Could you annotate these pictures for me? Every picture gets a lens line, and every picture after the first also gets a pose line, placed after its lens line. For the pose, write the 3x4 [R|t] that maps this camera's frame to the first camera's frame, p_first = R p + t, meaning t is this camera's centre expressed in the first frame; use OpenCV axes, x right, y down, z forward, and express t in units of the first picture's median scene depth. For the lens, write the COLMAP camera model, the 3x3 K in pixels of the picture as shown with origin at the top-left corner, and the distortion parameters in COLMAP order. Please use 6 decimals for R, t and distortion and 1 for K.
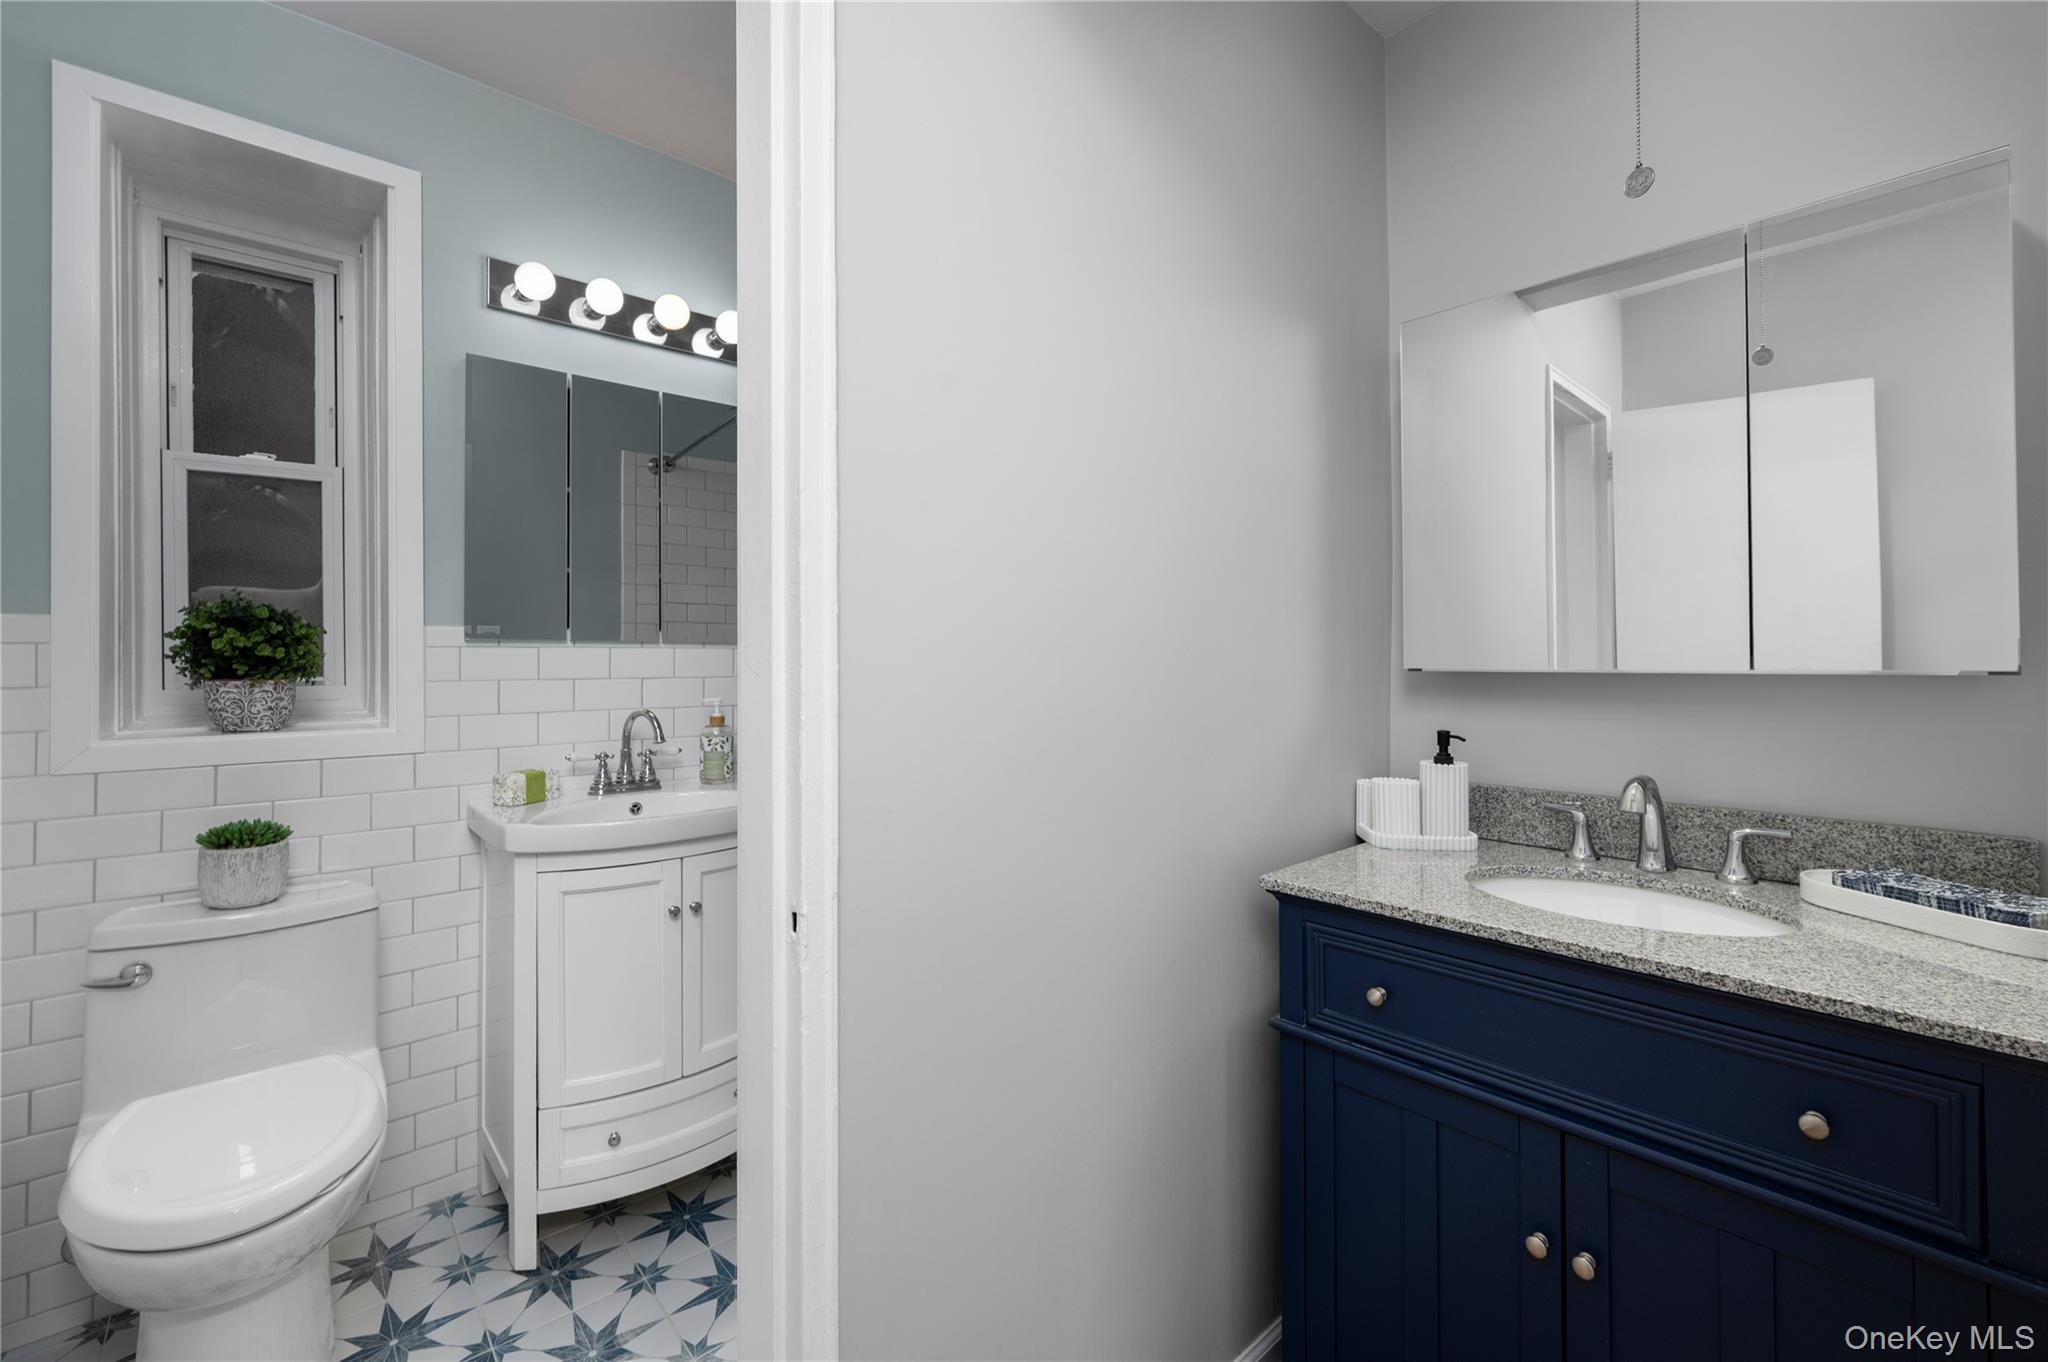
lens RADIAL K [[846.7, 0, 1009.3], [0, 846.7, 658.2], [0, 0, 1]] dist [0.000636, 0.000455]
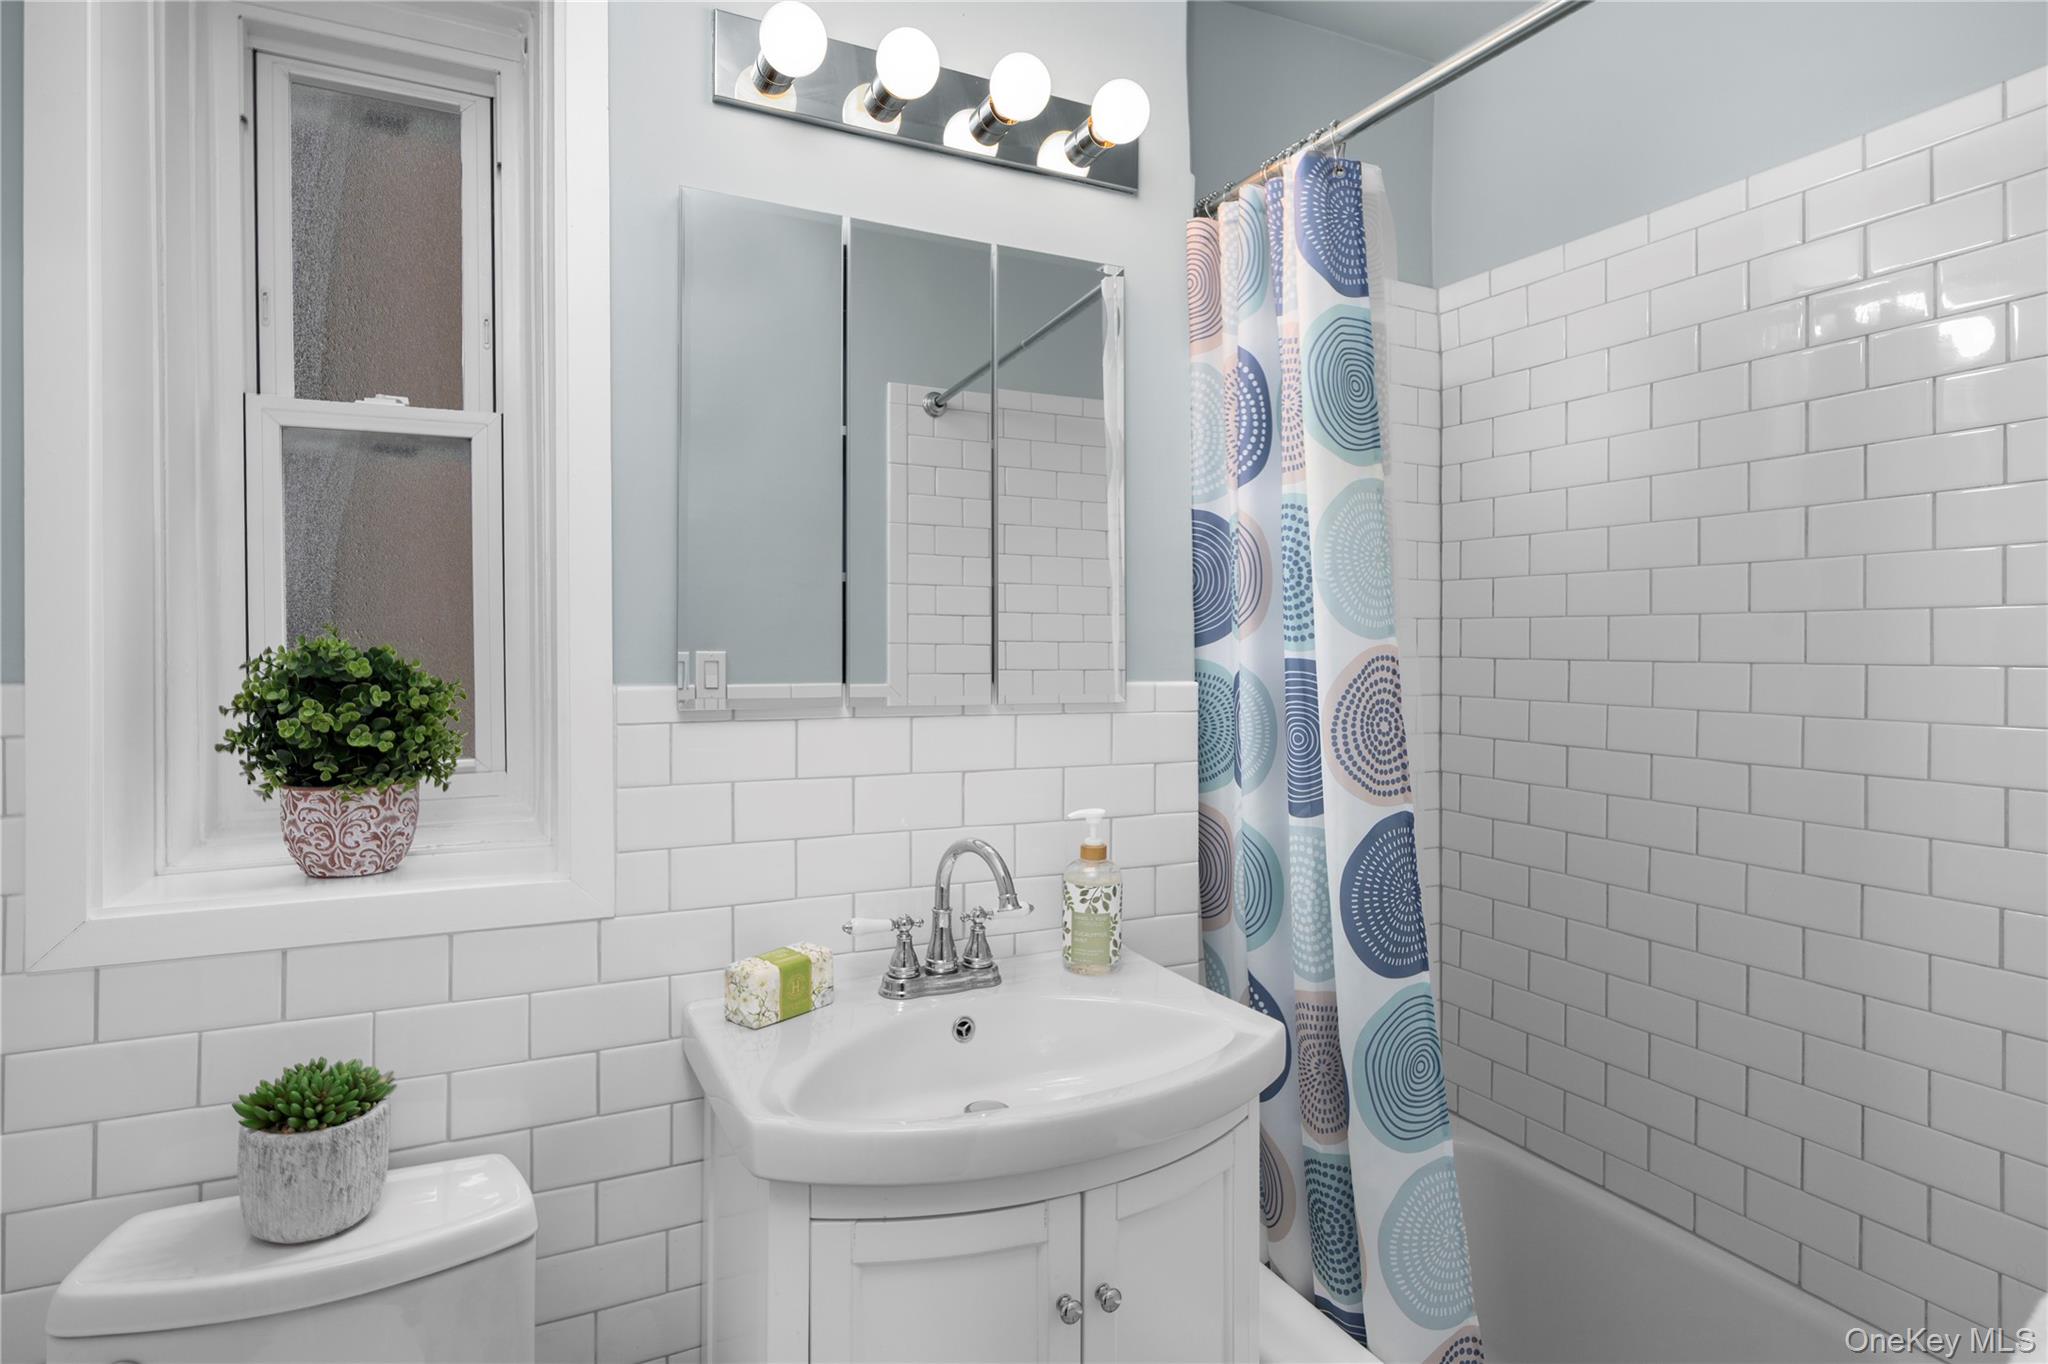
lens RADIAL K [[1088.8, 0, 1024.0], [0, 1088.8, 682.0], [0, 0, 1]] dist [-0.000176, -0.001094]
pose [[0.965091, 0.011140, -0.261676, -0.260788], [-0.005551, 0.999741, 0.022088, -0.061460], [0.261854, -0.019864, 0.964903, 0.407299]]
